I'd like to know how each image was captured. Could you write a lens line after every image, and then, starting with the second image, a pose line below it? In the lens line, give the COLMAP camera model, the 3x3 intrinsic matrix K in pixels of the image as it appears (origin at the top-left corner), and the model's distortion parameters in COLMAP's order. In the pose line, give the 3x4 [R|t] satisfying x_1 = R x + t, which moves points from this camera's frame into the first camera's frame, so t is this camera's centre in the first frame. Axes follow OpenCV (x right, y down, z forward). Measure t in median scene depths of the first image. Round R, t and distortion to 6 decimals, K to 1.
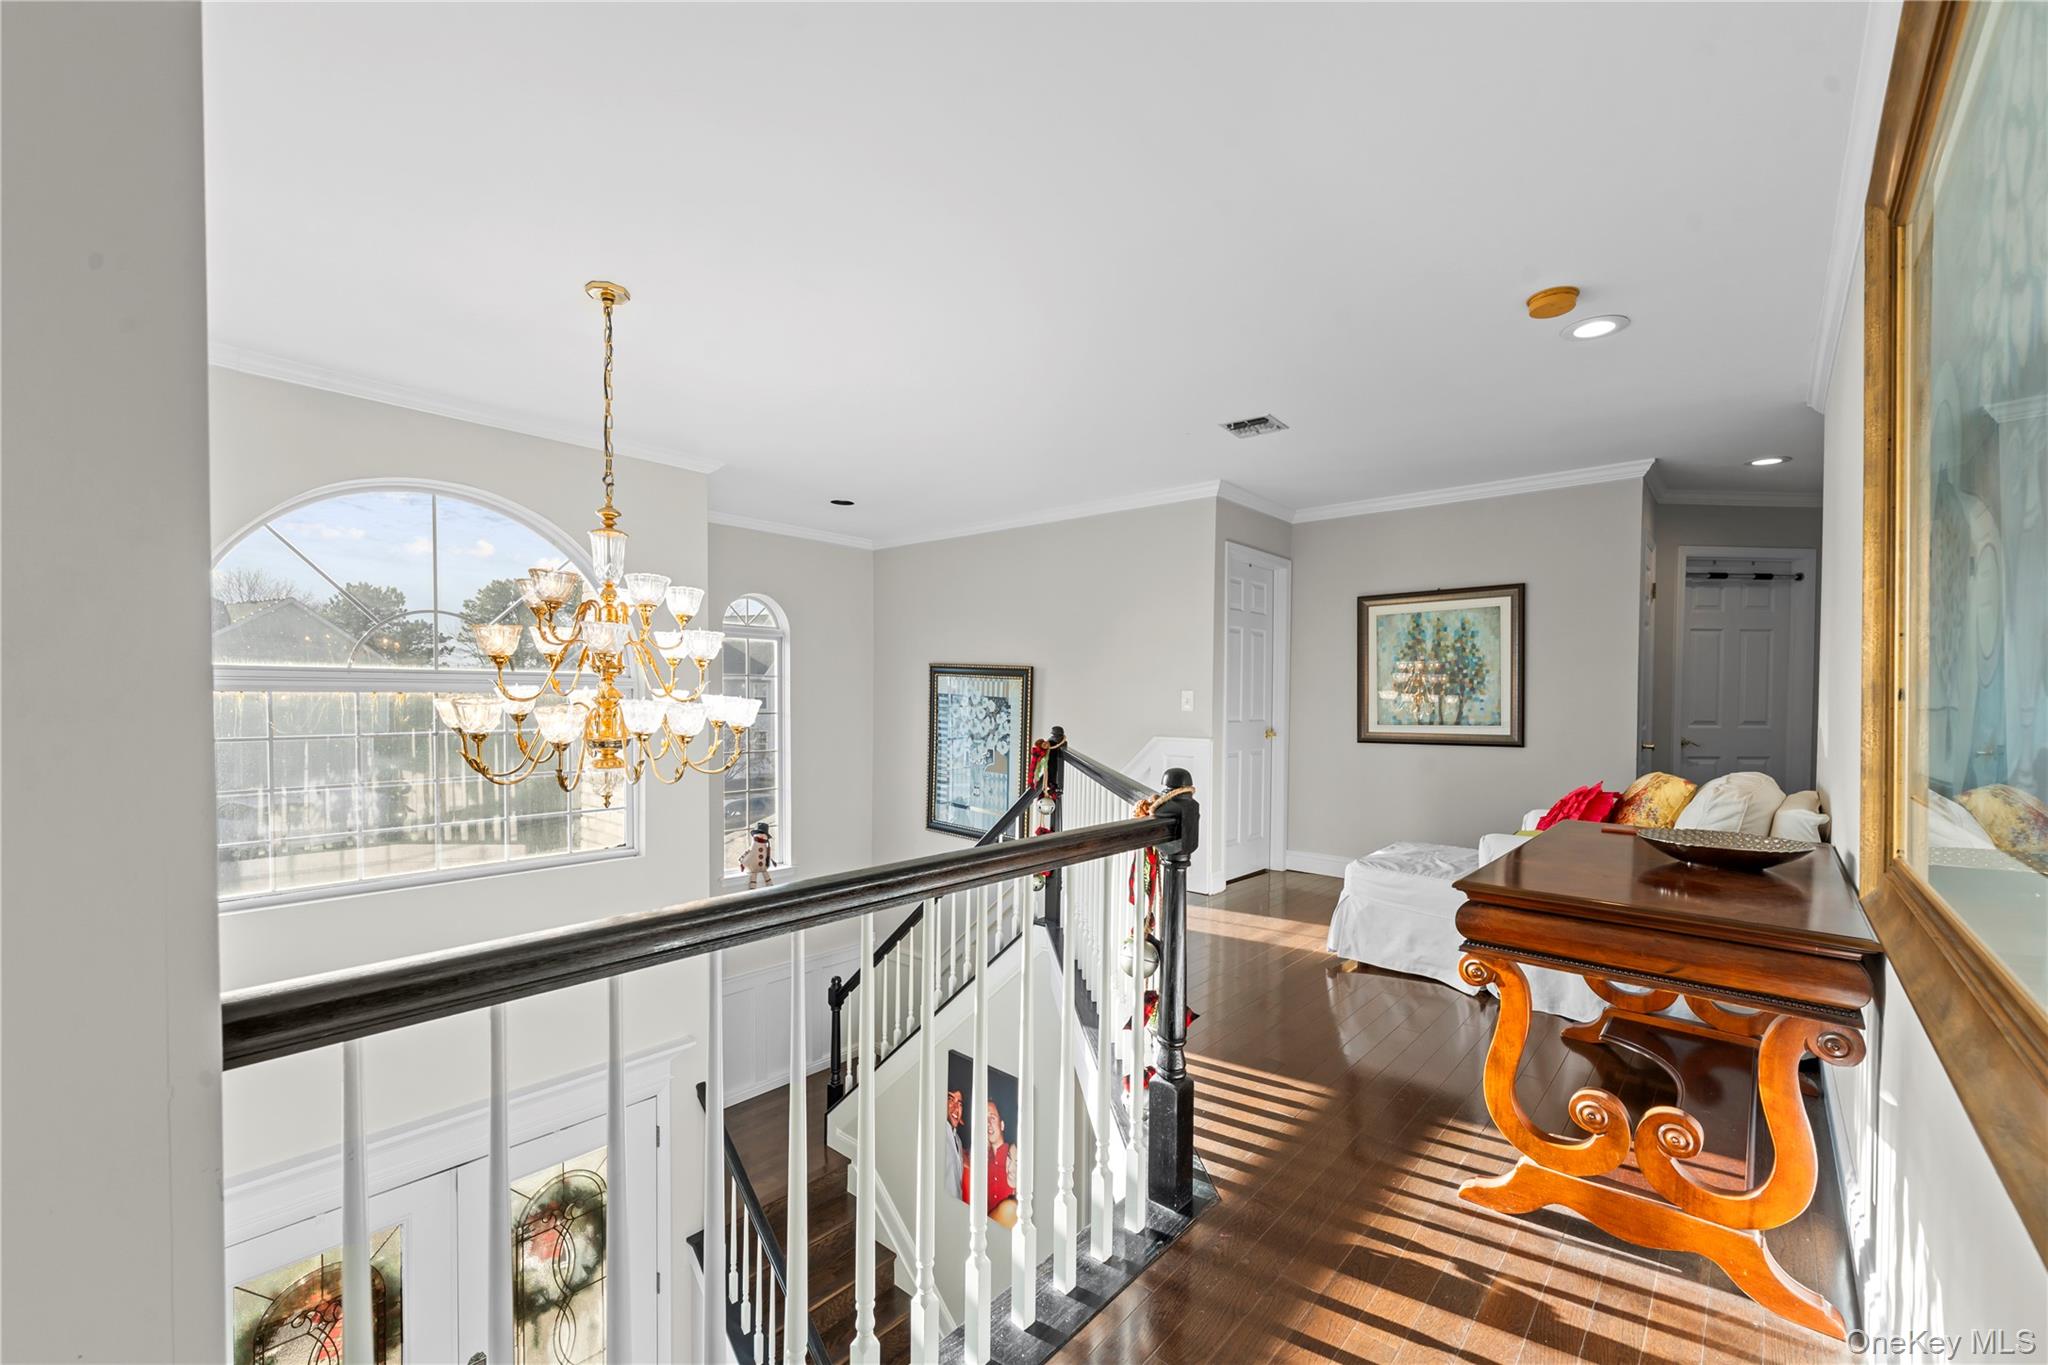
lens RADIAL K [[854.0, 0, 1024.0], [0, 854.0, 682.5], [0, 0, 1]] dist [-0.000189, 0.000007]
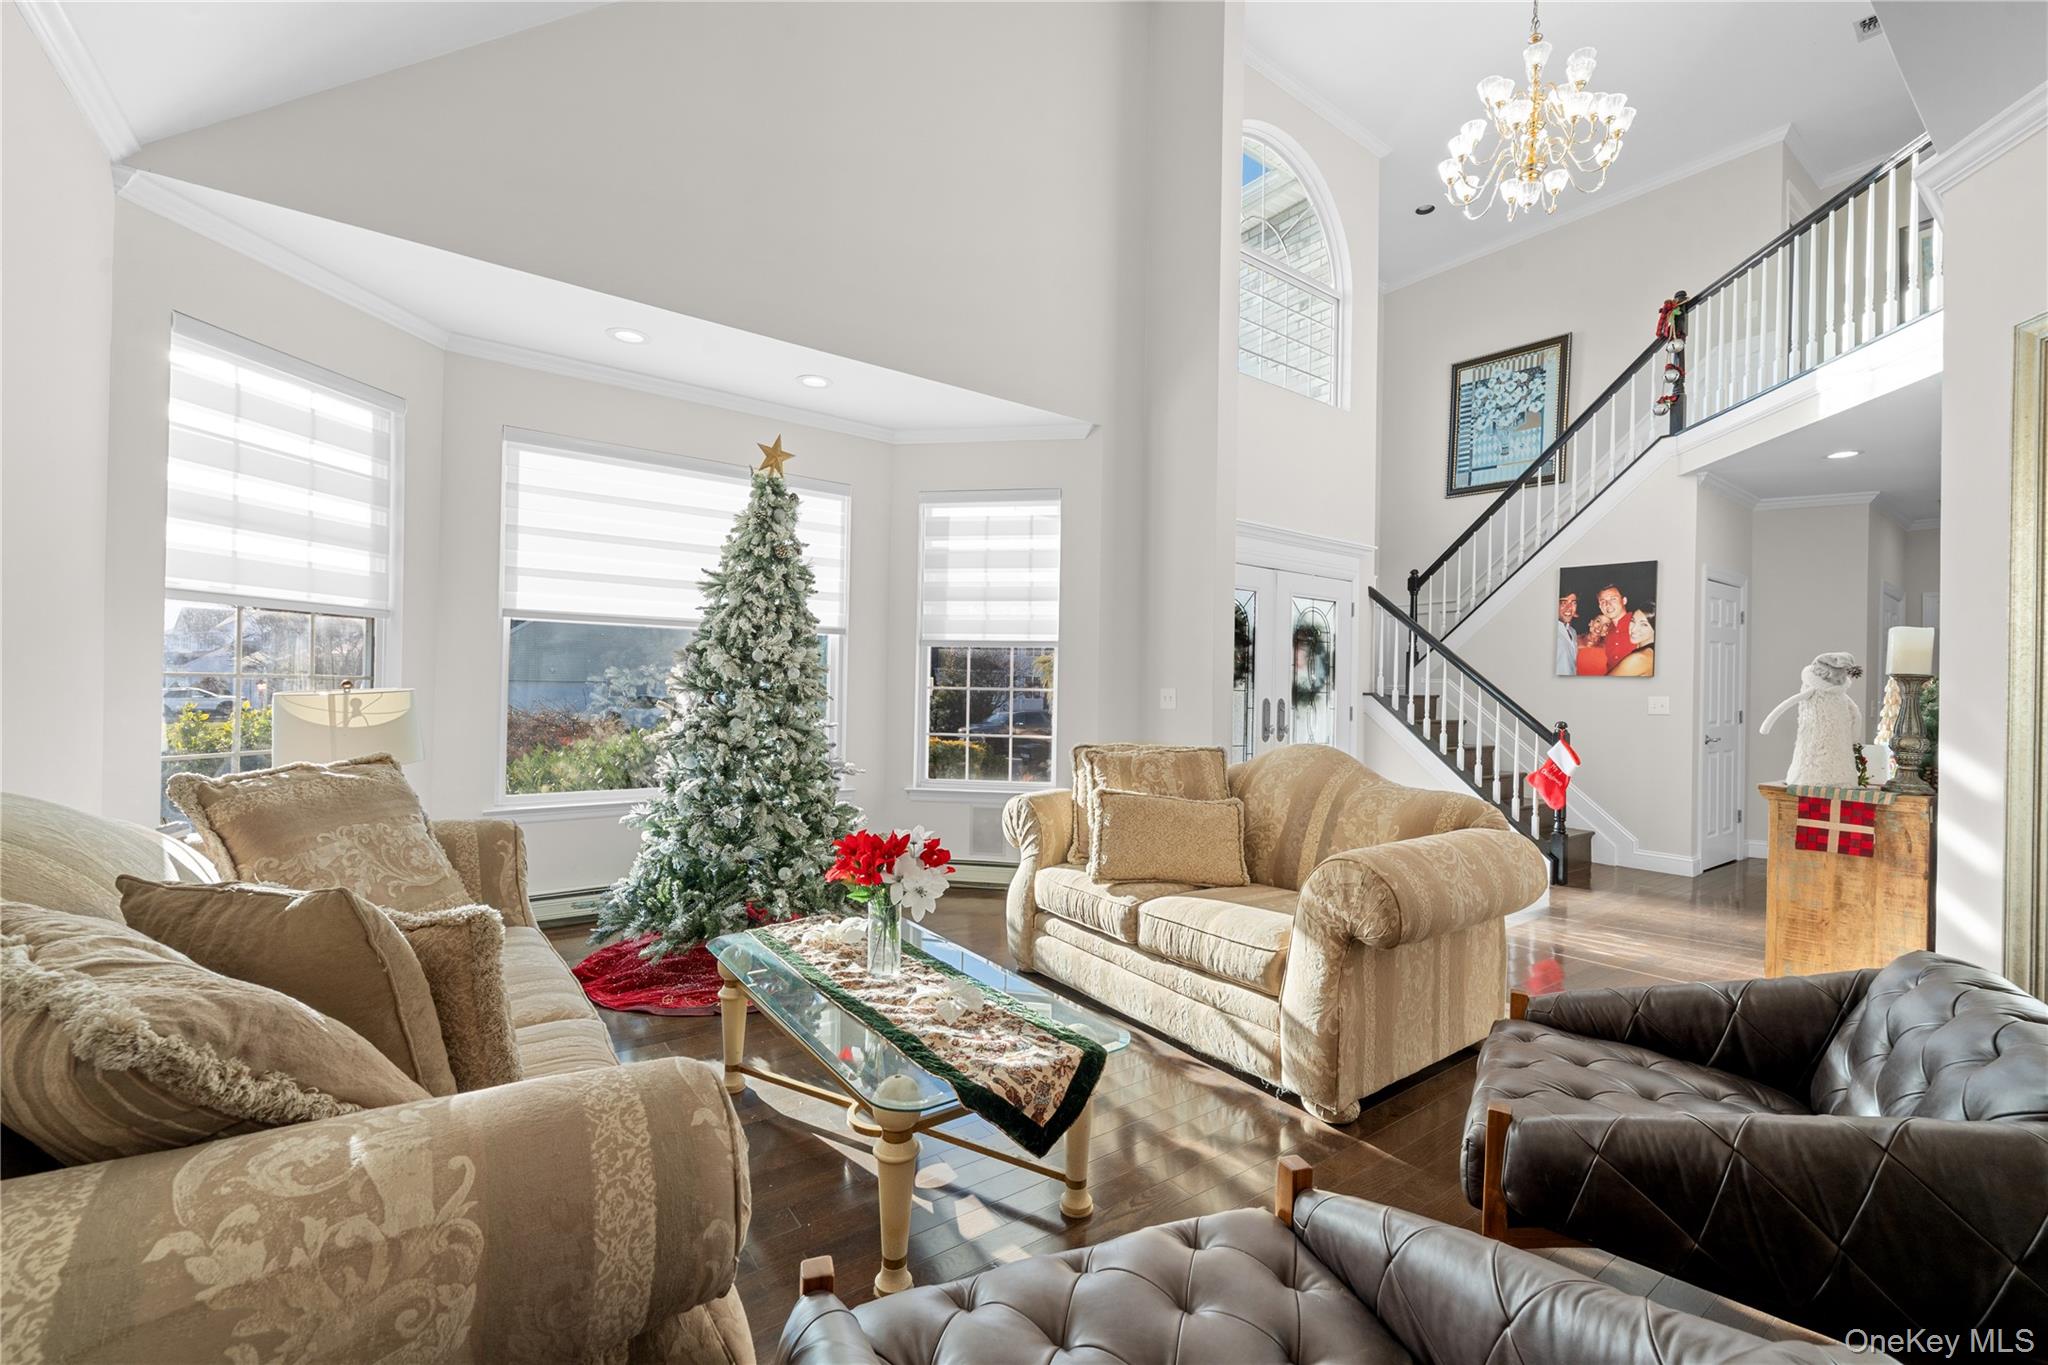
lens RADIAL K [[854.0, 0, 1024.0], [0, 854.0, 682.5], [0, 0, 1]] dist [-0.000189, 0.000007]
pose [[0.978449, 0.004619, -0.206436, -0.506191], [-0.005229, 0.999983, -0.002407, 0.494234], [0.206421, 0.003434, 0.978457, -0.383676]]
